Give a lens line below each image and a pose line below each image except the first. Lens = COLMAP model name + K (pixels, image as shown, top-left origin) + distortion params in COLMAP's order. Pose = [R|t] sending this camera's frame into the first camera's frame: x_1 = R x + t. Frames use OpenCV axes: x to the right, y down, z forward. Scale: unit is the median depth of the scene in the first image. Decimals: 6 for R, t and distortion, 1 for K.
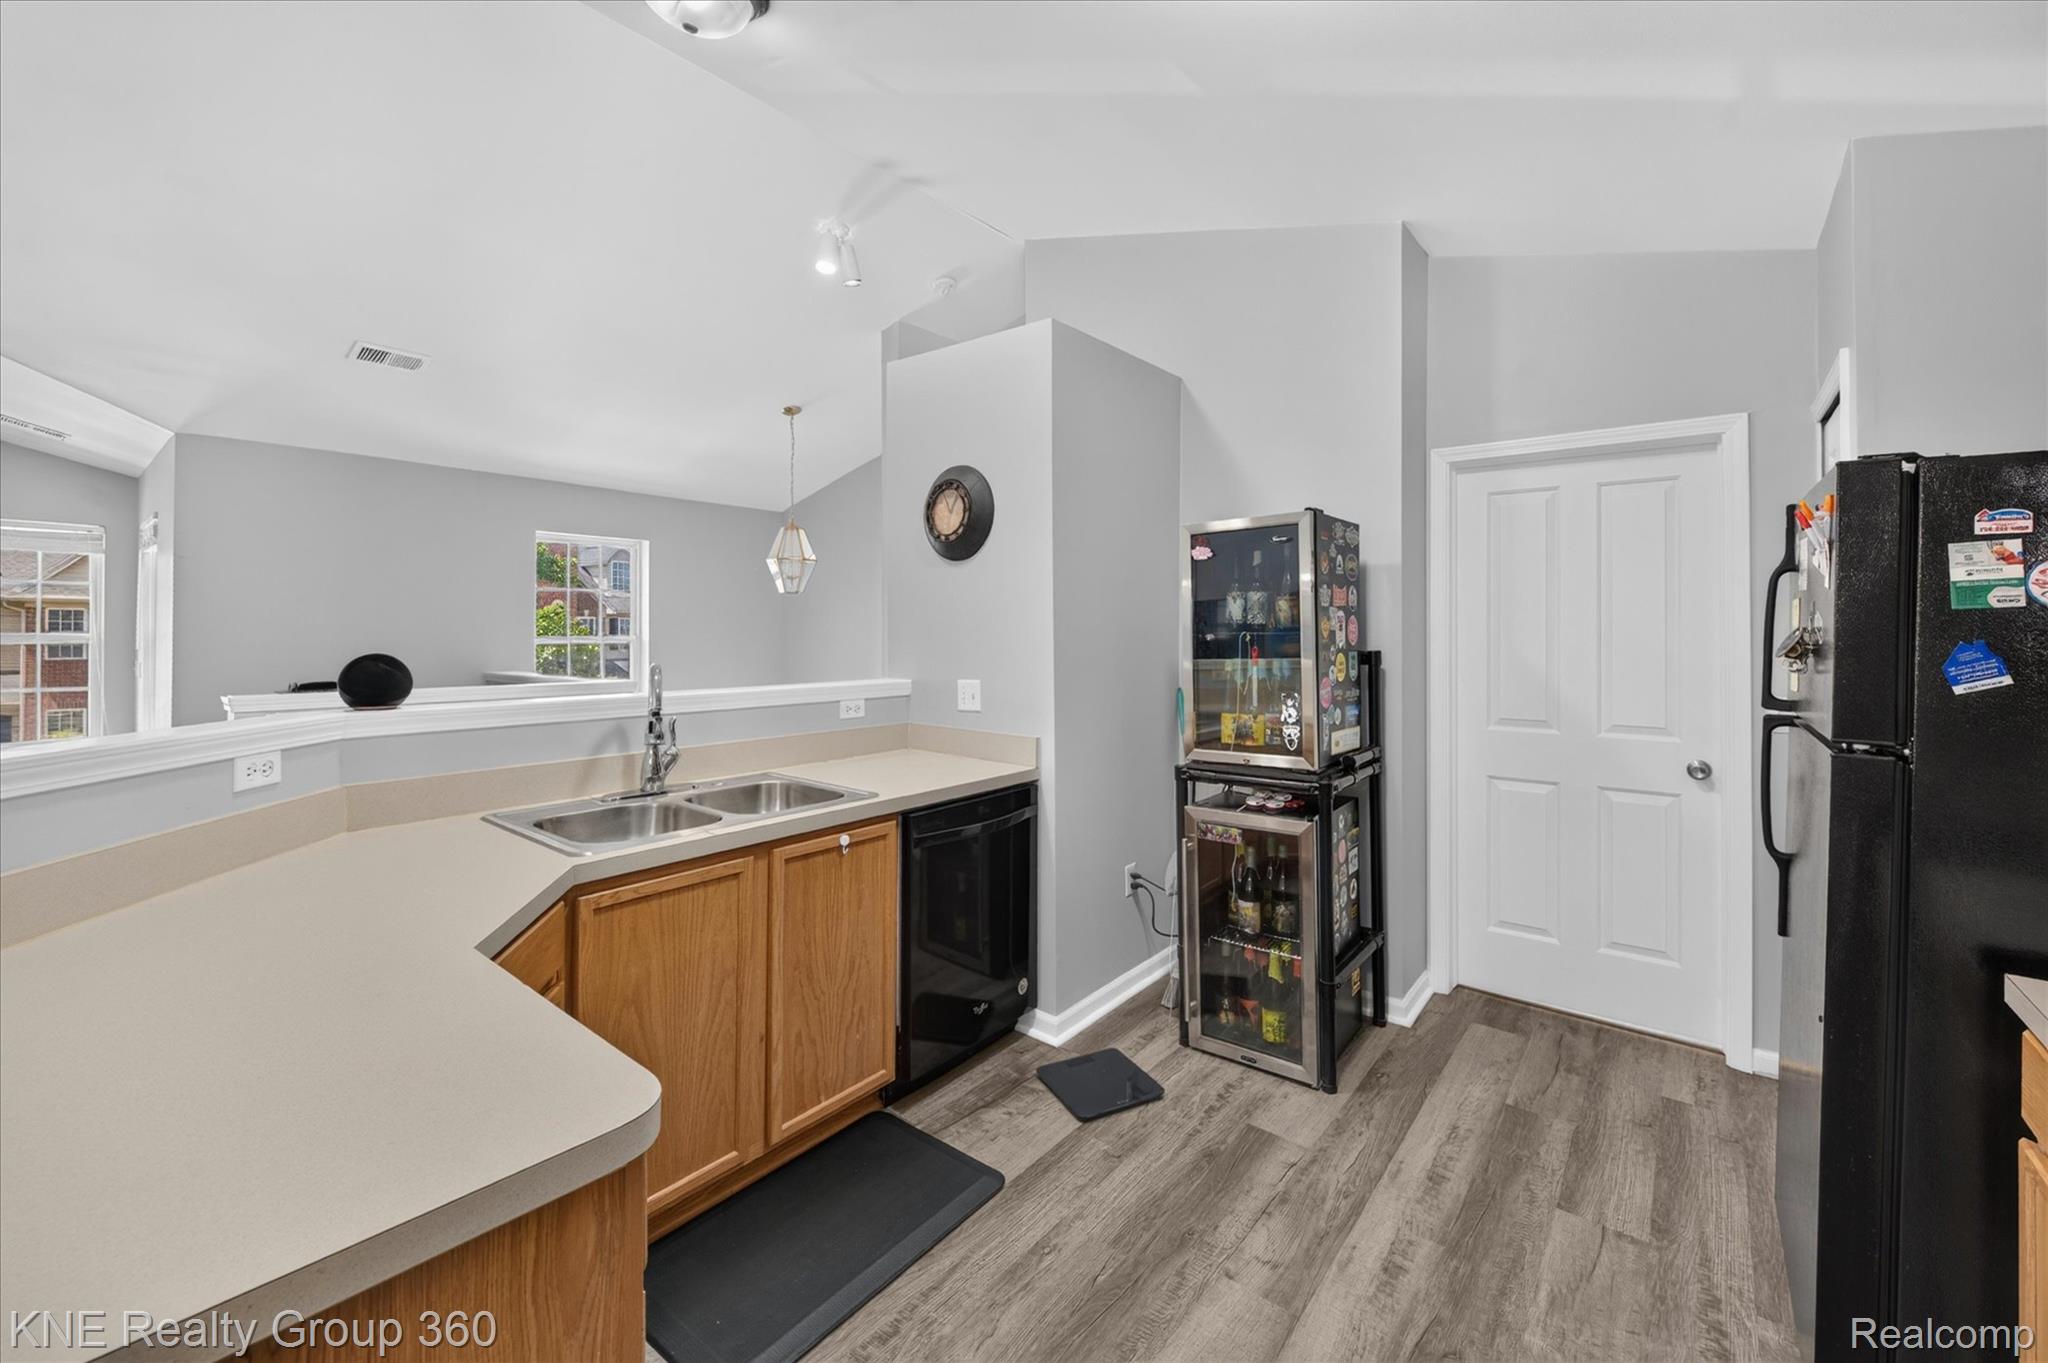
lens RADIAL K [[809.0, 0, 1053.1], [0, 809.0, 626.2], [0, 0, 1]] dist [-0.002221, -0.000213]
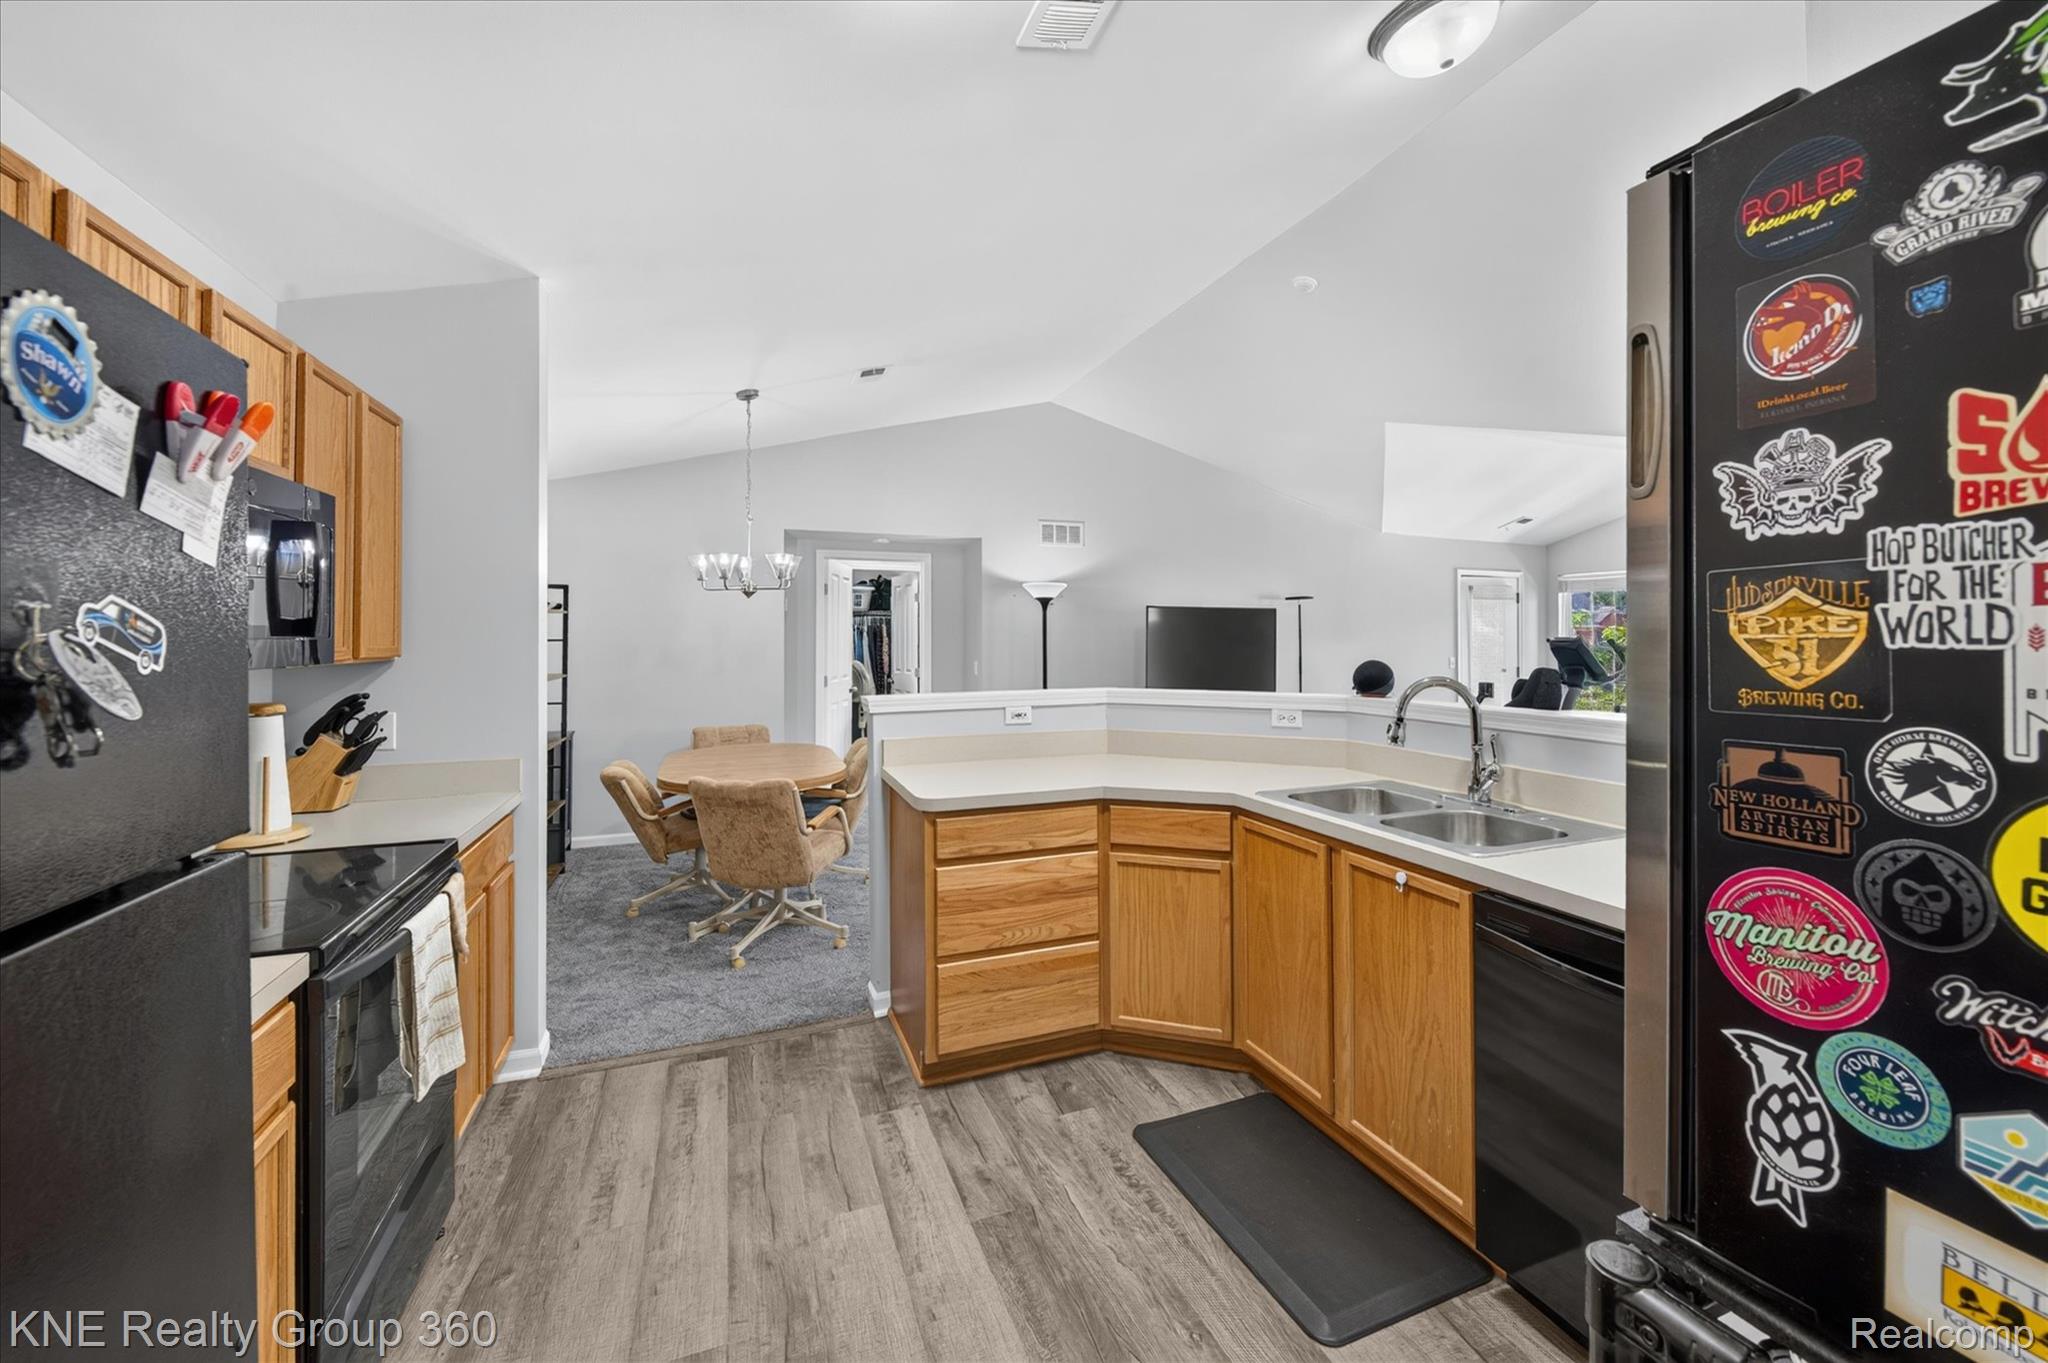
lens RADIAL K [[835.7, 0, 1054.5], [0, 835.7, 634.9], [0, 0, 1]] dist [0.001361, 0.000165]
pose [[-0.508963, -0.010174, -0.860728, 0.715460], [0.000987, 0.999923, -0.012404, 0.004208], [0.860788, -0.007163, -0.508914, 1.097009]]
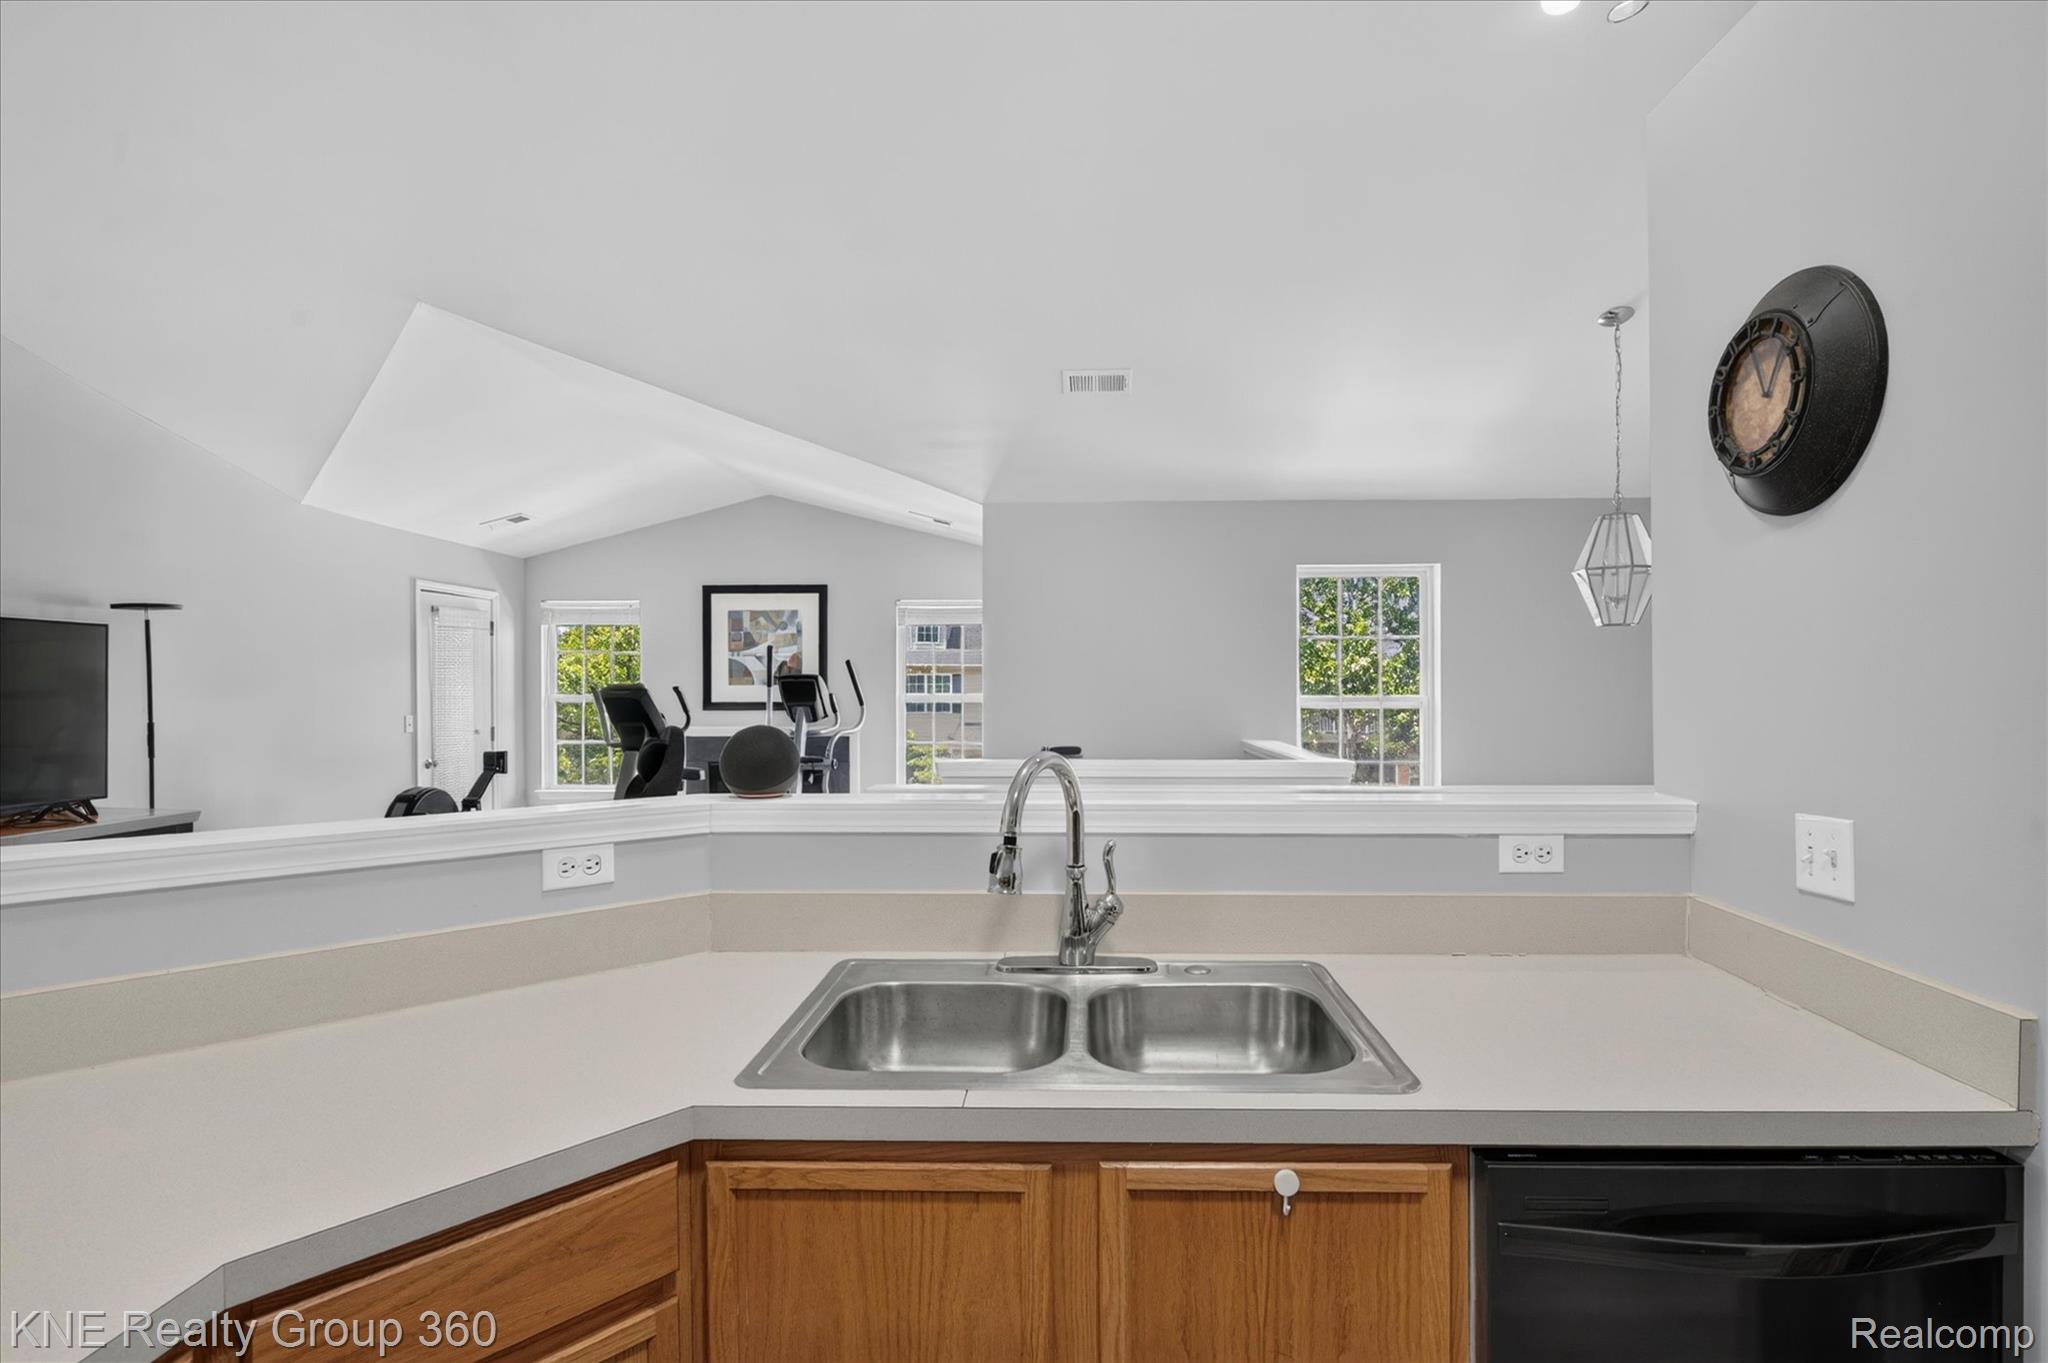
lens RADIAL K [[1020.2, 0, 1063.4], [0, 1020.2, 689.5], [0, 0, 1]] dist [0.000838, 0.000179]
pose [[0.584009, -0.004707, -0.811733, 0.109352], [0.010915, 0.999938, 0.002055, 0.000639], [0.811674, -0.010060, 0.584024, 0.566499]]
